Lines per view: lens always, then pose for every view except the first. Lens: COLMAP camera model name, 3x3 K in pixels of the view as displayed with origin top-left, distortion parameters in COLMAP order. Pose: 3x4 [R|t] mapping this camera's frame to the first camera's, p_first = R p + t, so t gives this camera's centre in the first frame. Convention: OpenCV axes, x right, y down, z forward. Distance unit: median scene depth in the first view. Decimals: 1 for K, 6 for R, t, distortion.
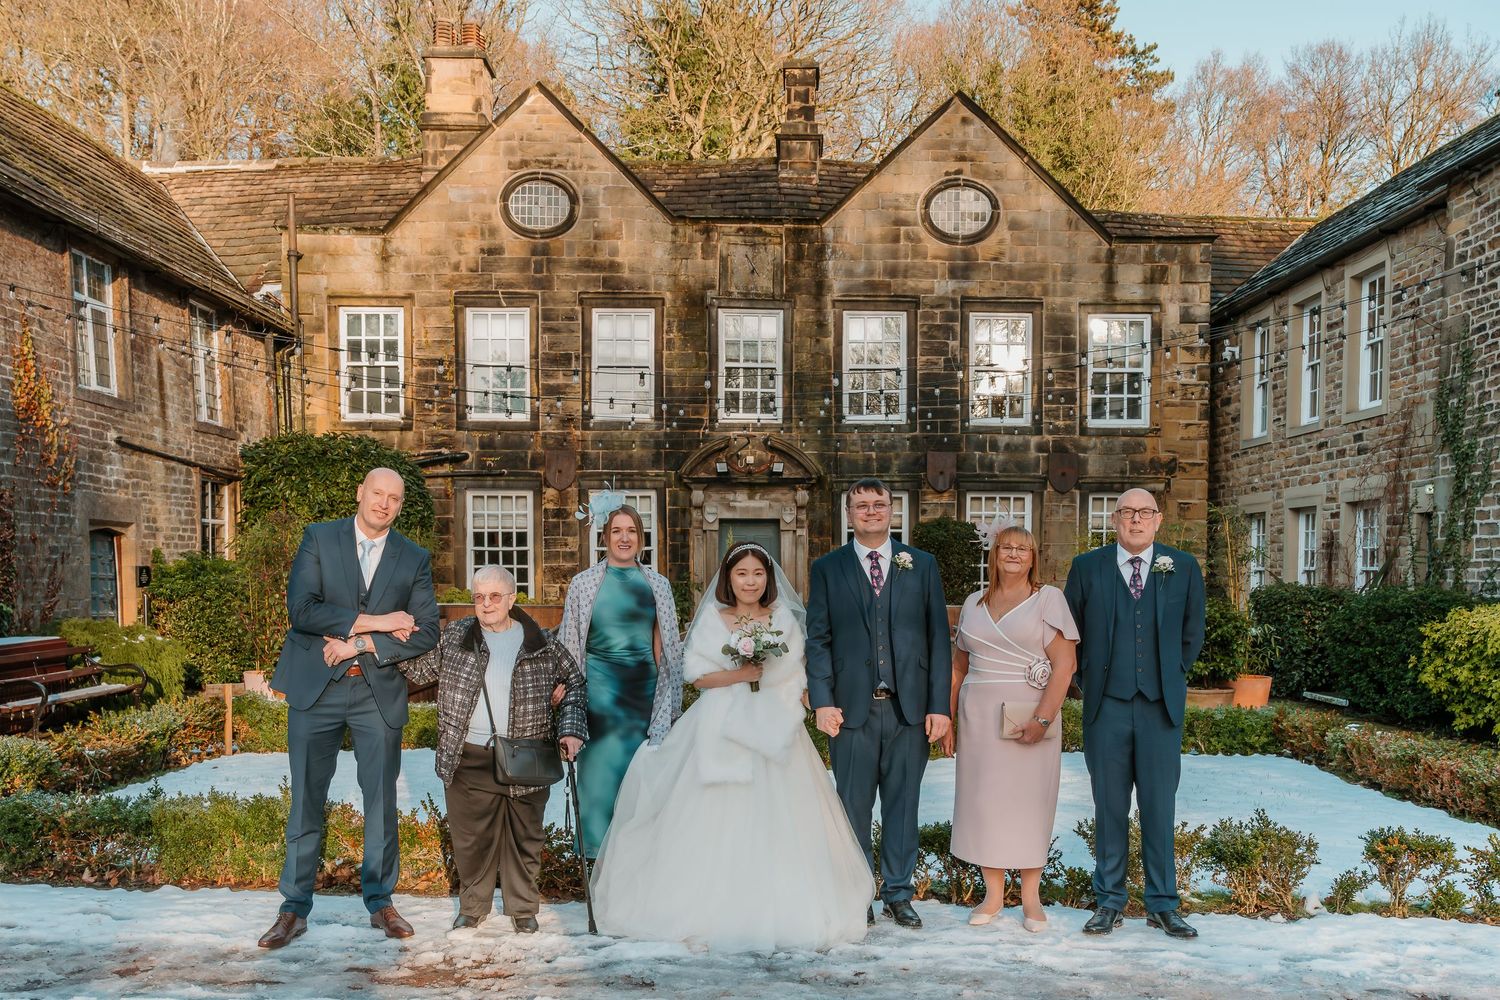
lens RADIAL K [[1407.6, 0, 740.8], [0, 1407.6, 641.5], [0, 0, 1]] dist [-0.000387, 0.003923]
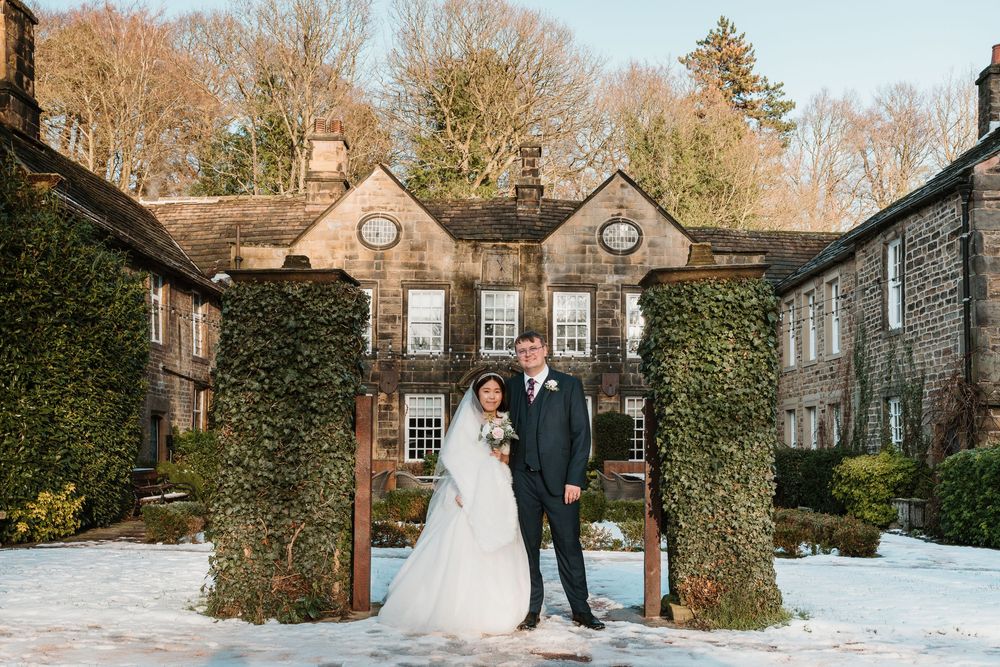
lens RADIAL K [[1125.9, 0, 496.5], [0, 1125.9, 379.5], [0, 0, 1]] dist [0.003396, 0.001305]
pose [[0.999971, 0.005980, 0.004684, -0.003236], [-0.005410, 0.993525, -0.113487, 0.030110], [-0.005332, 0.113458, 0.993528, -0.366647]]
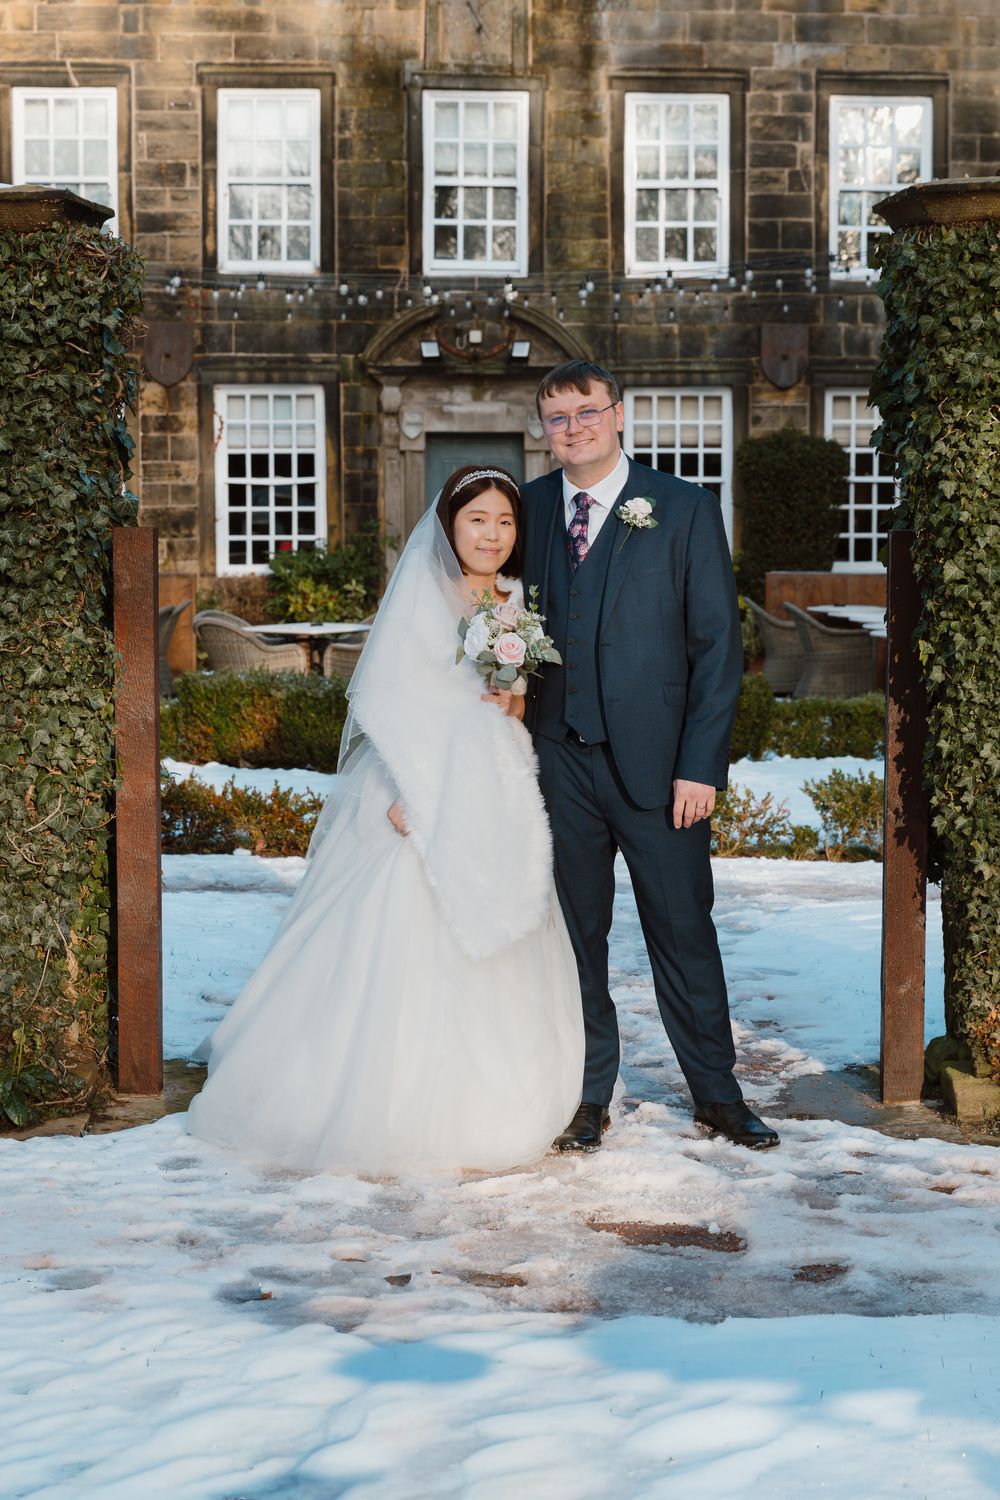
lens RADIAL K [[3131.6, 0, 500.0], [0, 3131.6, 750.0], [0, 0, 1]] dist [0.019796, -0.106924]
pose [[0.999850, -0.002970, 0.017057, -0.006701], [0.002445, 0.999525, 0.030713, 0.010255], [-0.017140, -0.030666, 0.999383, -0.381403]]
